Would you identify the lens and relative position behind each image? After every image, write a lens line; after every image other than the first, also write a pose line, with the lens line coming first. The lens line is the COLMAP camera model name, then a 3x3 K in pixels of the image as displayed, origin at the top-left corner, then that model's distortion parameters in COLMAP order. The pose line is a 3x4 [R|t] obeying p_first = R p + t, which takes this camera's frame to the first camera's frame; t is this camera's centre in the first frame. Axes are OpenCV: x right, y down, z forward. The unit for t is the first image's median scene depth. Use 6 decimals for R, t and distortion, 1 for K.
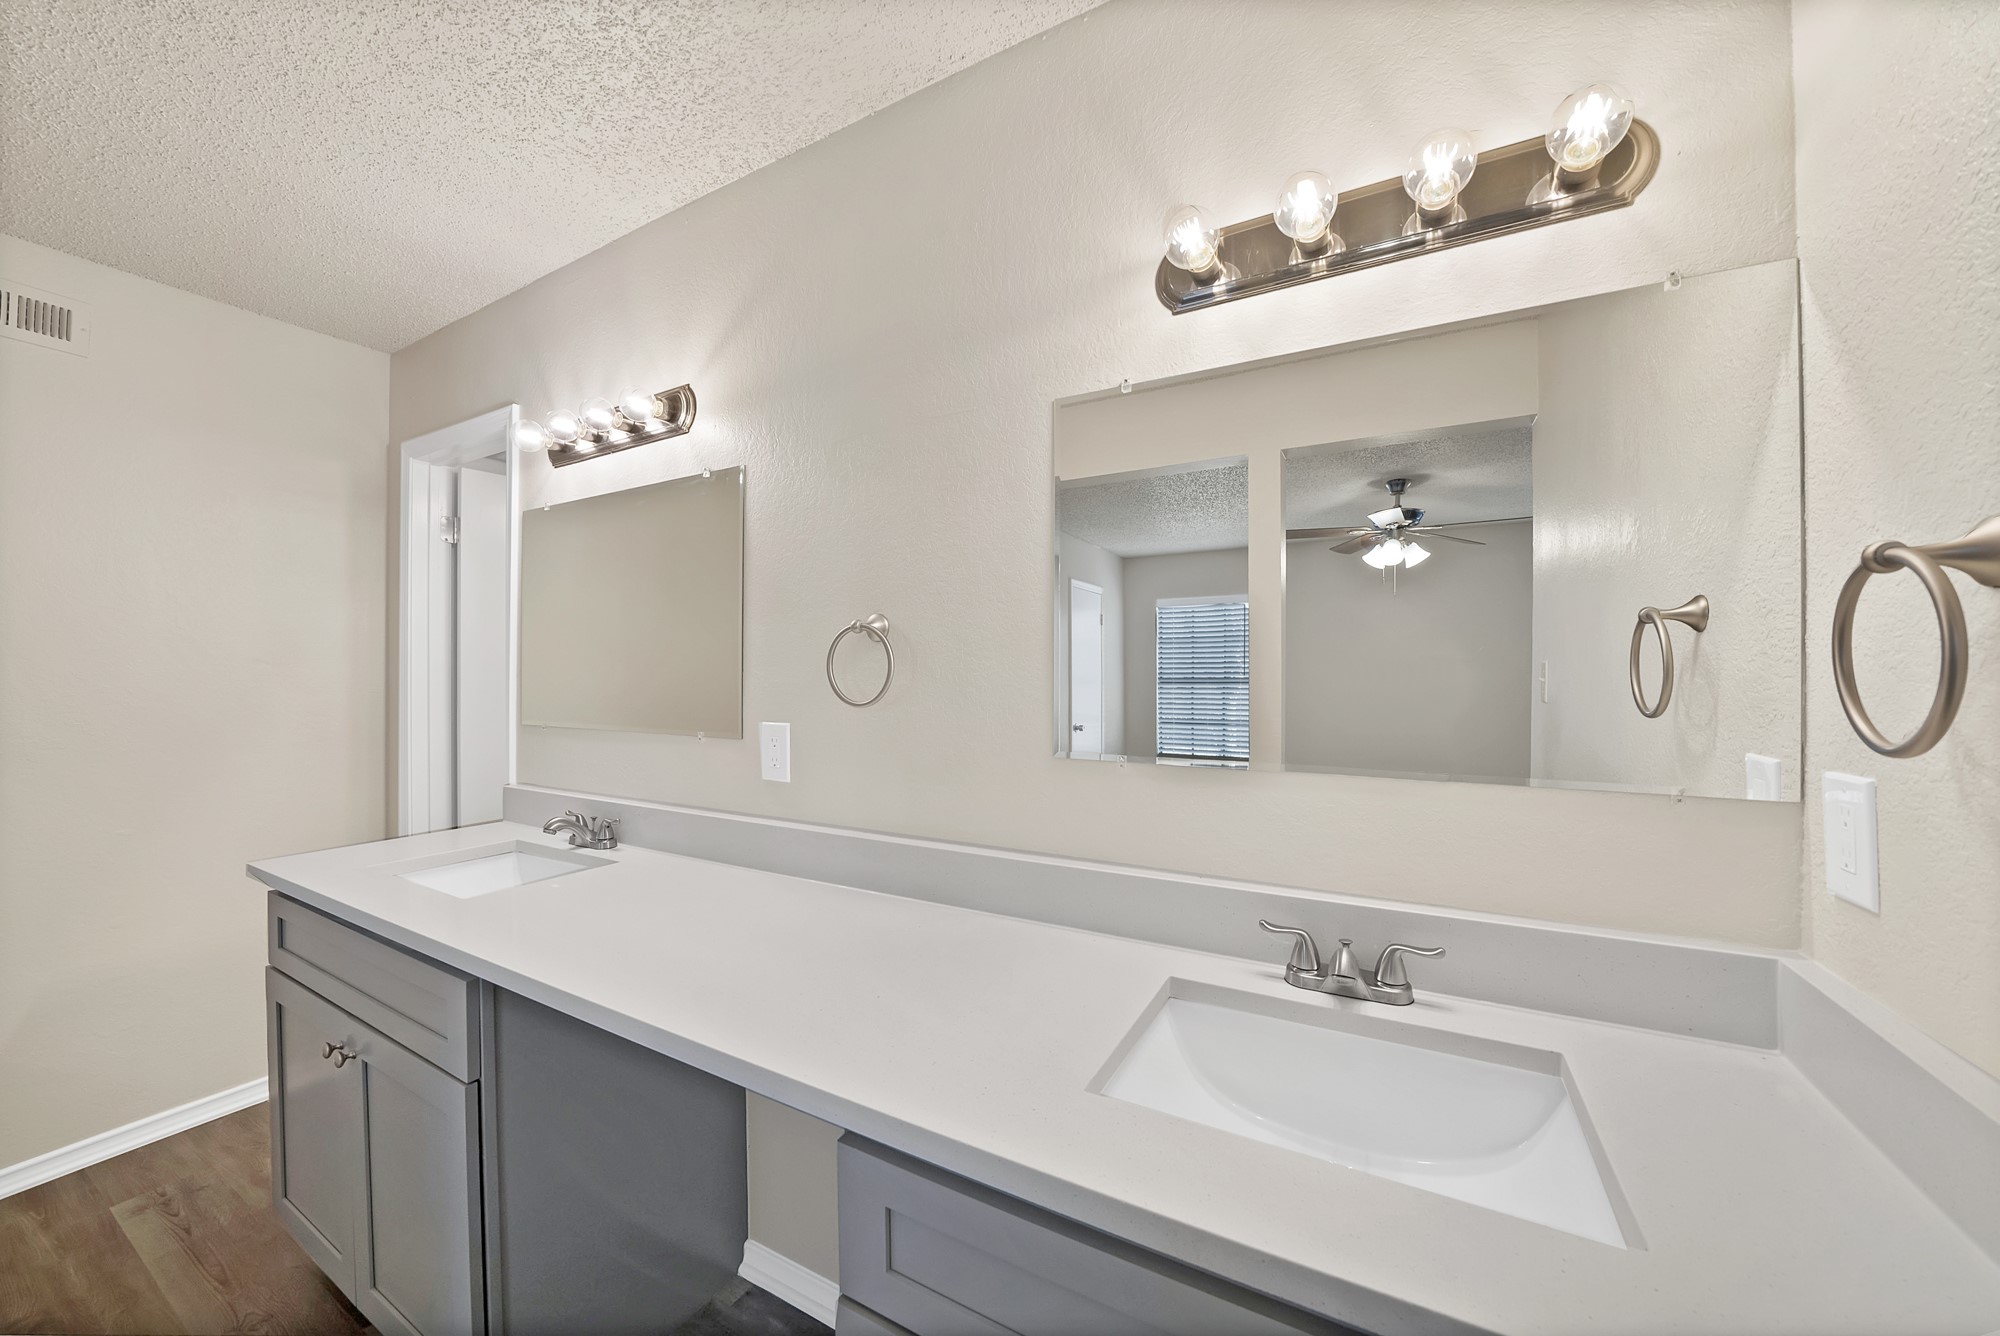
lens RADIAL K [[724.7, 0, 993.1], [0, 724.7, 668.2], [0, 0, 1]] dist [-0.022909, 0.001146]
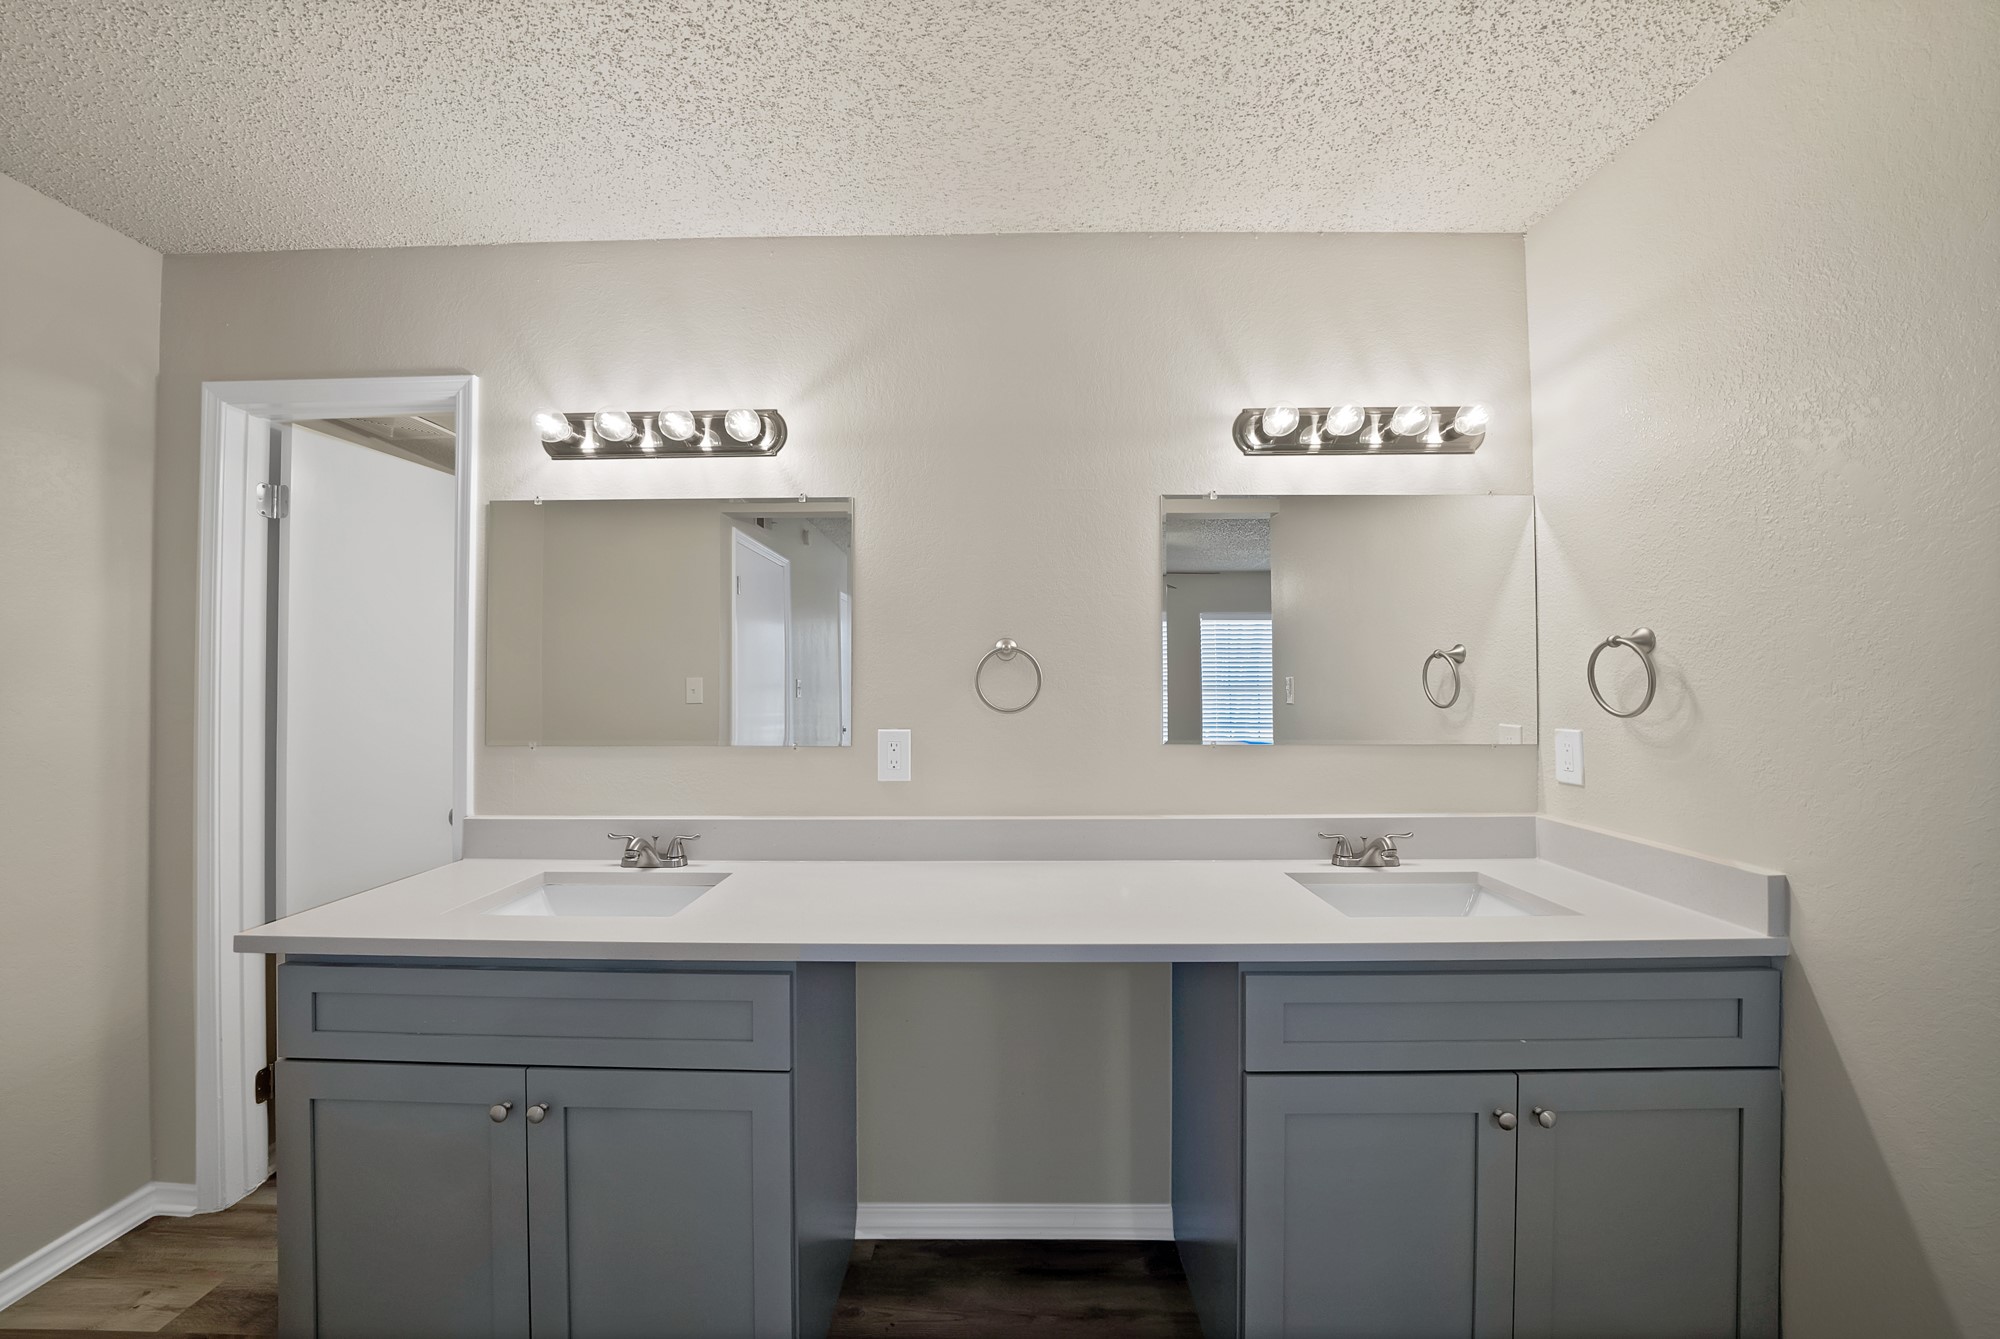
lens RADIAL K [[724.7, 0, 996.6], [0, 724.7, 671.9], [0, 0, 1]] dist [-0.022909, 0.001146]
pose [[0.876996, 0.006351, 0.480457, -0.857036], [-0.001310, 0.999941, -0.010826, -0.004499], [-0.480497, 0.008865, 0.876952, -0.093848]]
